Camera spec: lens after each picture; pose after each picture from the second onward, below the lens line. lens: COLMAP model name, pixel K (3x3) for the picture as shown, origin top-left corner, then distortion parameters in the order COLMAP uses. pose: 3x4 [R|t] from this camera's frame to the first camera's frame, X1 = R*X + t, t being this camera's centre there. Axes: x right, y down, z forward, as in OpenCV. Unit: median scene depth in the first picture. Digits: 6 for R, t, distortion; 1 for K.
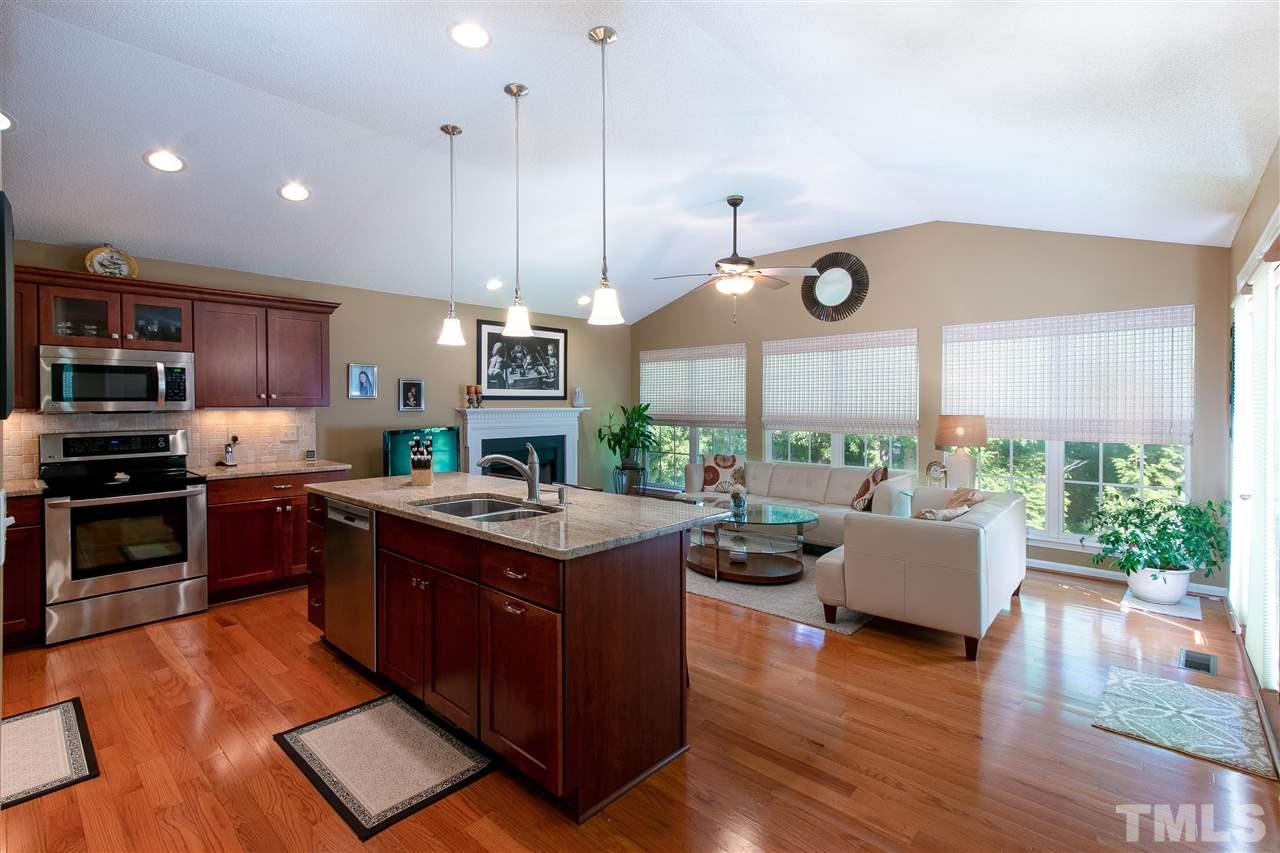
lens RADIAL K [[585.5, 0, 599.4], [0, 585.5, 405.6], [0, 0, 1]] dist [0.002227, 0.000442]
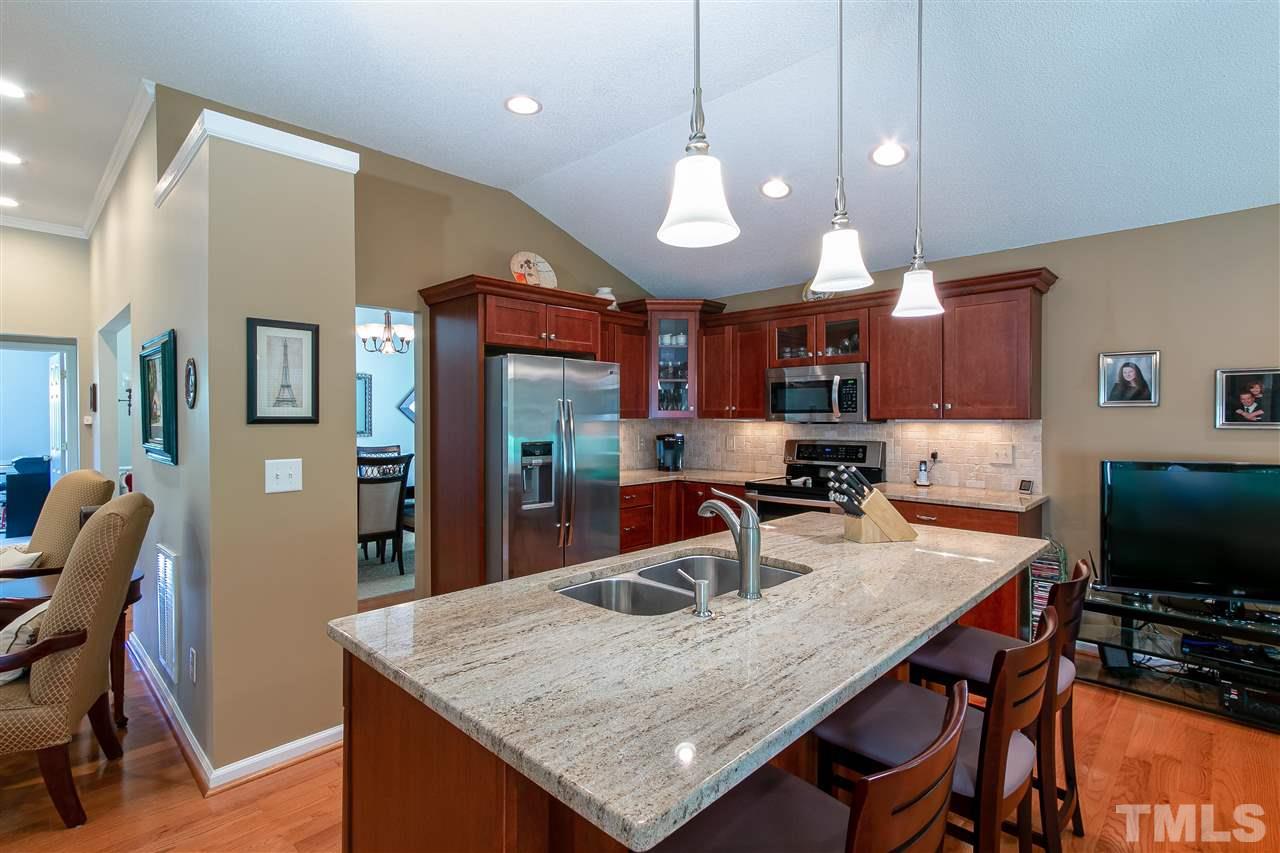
lens RADIAL K [[596.0, 0, 623.6], [0, 596.0, 418.1], [0, 0, 1]] dist [-0.000384, 0.000320]
pose [[-0.002249, 0.004460, -0.999988, 0.209666], [-0.003006, 0.999986, 0.004466, -0.001195], [0.999993, 0.003016, -0.002235, 0.437107]]
